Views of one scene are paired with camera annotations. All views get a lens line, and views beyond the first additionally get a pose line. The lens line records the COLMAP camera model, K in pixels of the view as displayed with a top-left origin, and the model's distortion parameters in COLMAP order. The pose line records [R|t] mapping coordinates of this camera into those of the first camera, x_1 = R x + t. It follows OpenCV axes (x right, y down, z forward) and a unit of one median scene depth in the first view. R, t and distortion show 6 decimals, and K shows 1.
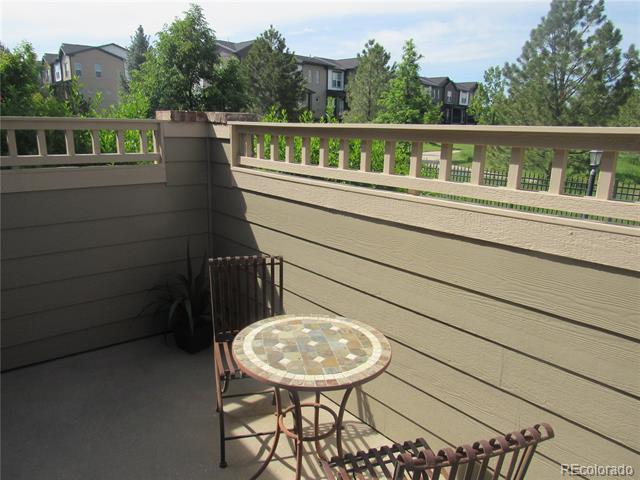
lens RADIAL K [[451.3, 0, 311.6], [0, 451.3, 236.9], [0, 0, 1]] dist [0.006844, 0.003329]
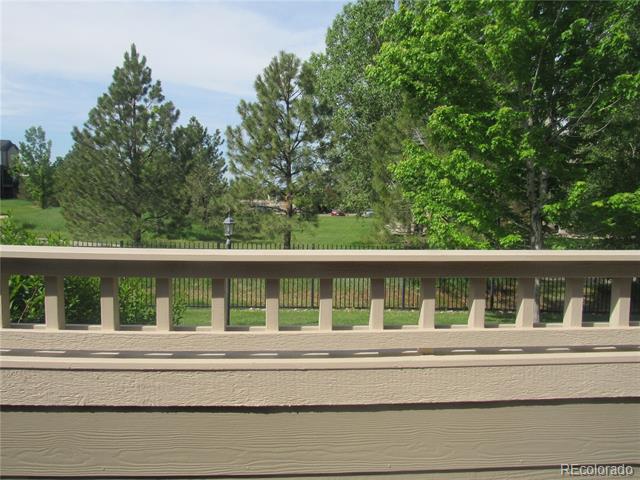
lens RADIAL K [[451.3, 0, 311.6], [0, 451.3, 236.9], [0, 0, 1]] dist [0.006844, 0.003329]
pose [[0.582061, -0.100124, 0.806957, -0.067779], [0.200370, 0.979450, -0.023001, -0.046806], [-0.788072, 0.175078, 0.590162, 0.111944]]
